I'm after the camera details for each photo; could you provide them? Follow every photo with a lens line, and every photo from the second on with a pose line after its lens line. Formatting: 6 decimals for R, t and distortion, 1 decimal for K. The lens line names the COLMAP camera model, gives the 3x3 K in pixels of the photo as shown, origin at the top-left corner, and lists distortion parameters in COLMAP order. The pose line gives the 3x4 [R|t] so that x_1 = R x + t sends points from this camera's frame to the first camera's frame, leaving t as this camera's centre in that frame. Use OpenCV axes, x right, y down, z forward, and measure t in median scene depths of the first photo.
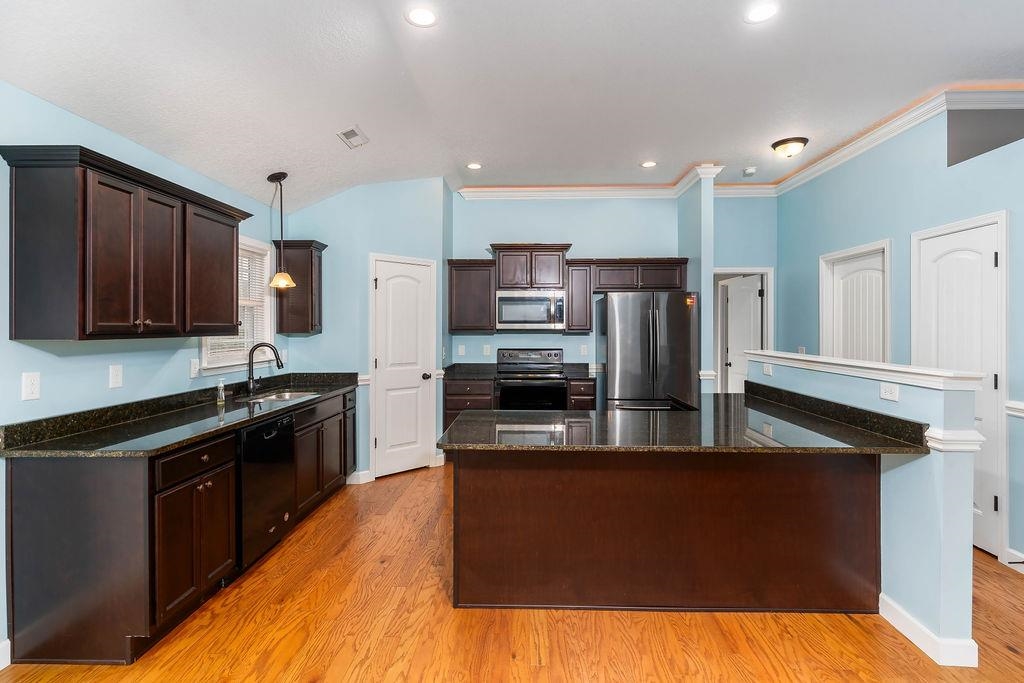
lens RADIAL K [[495.4, 0, 515.0], [0, 495.4, 325.5], [0, 0, 1]] dist [-0.000295, -0.000299]
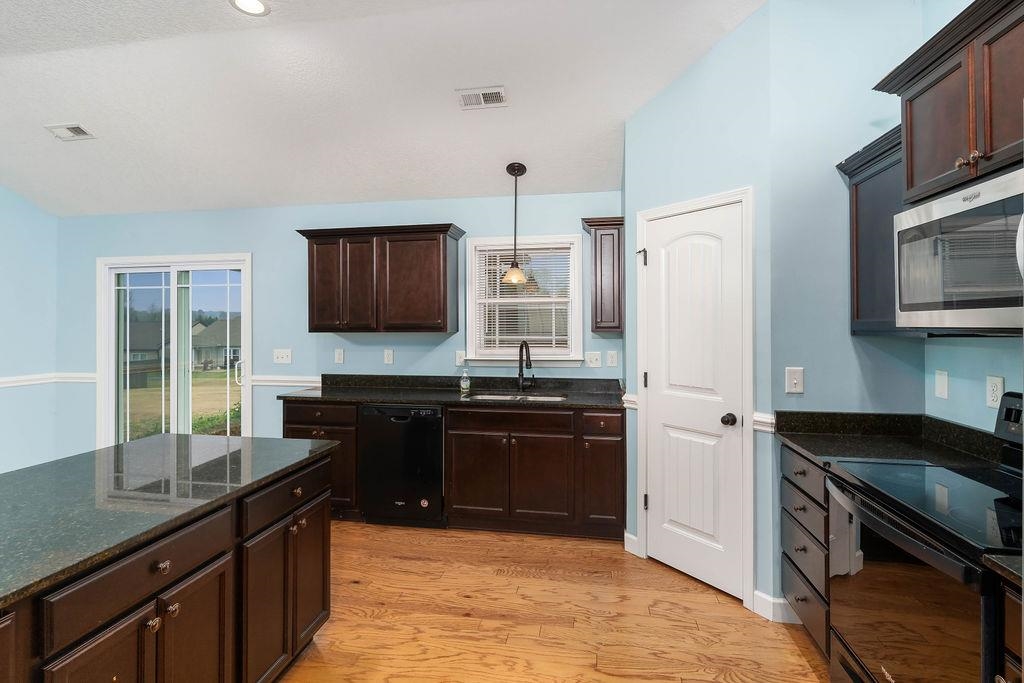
lens RADIAL K [[495.4, 0, 515.0], [0, 495.4, 325.5], [0, 0, 1]] dist [-0.000295, -0.000299]
pose [[-0.137918, -0.001011, -0.990443, 0.449127], [0.004899, 0.999987, -0.001703, 0.006550], [0.990432, -0.005087, -0.137911, 1.070088]]
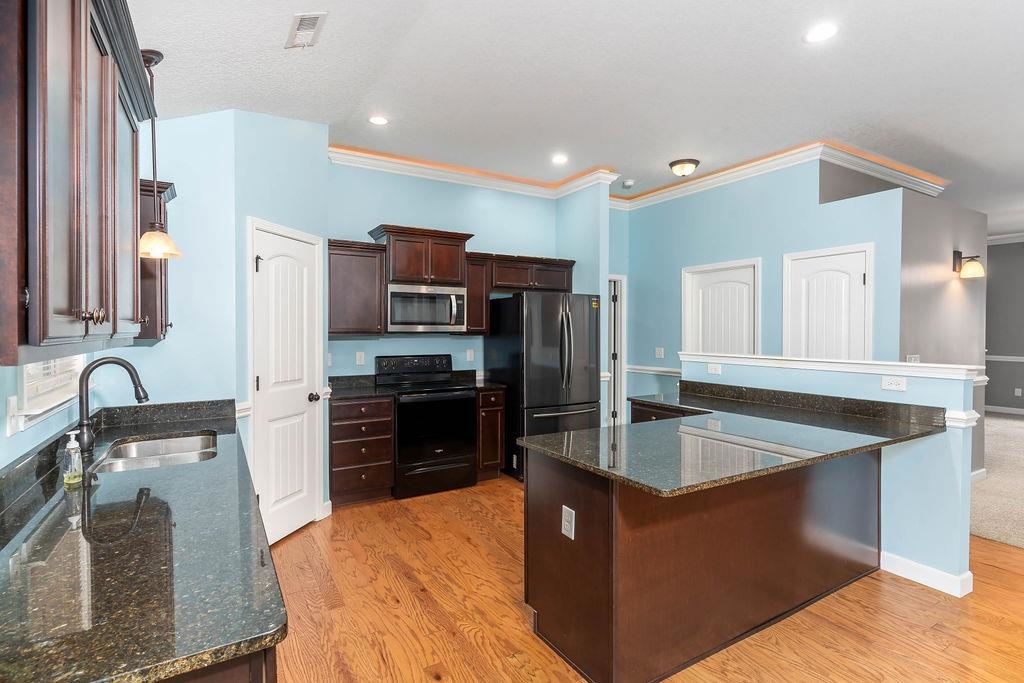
lens RADIAL K [[503.1, 0, 511.4], [0, 503.1, 333.9], [0, 0, 1]] dist [0.000983, 0.000510]
pose [[0.843344, -0.002825, 0.537366, -0.414670], [-0.002964, 0.999947, 0.009908, 0.002320], [-0.537365, -0.009949, 0.843291, 0.282313]]
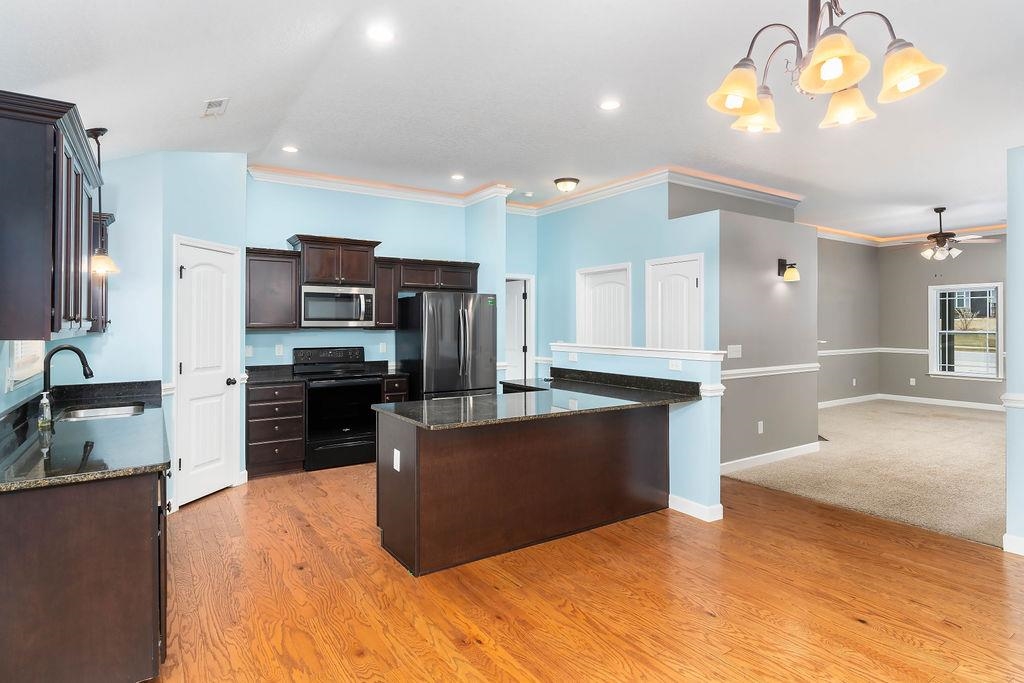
lens RADIAL K [[548.7, 0, 512.6], [0, 548.7, 318.7], [0, 0, 1]] dist [0.000766, -0.000079]
pose [[0.817401, 0.006416, 0.576033, -0.414047], [-0.001570, 0.999959, -0.008910, 0.000636], [-0.576067, 0.006379, 0.817378, -0.084487]]
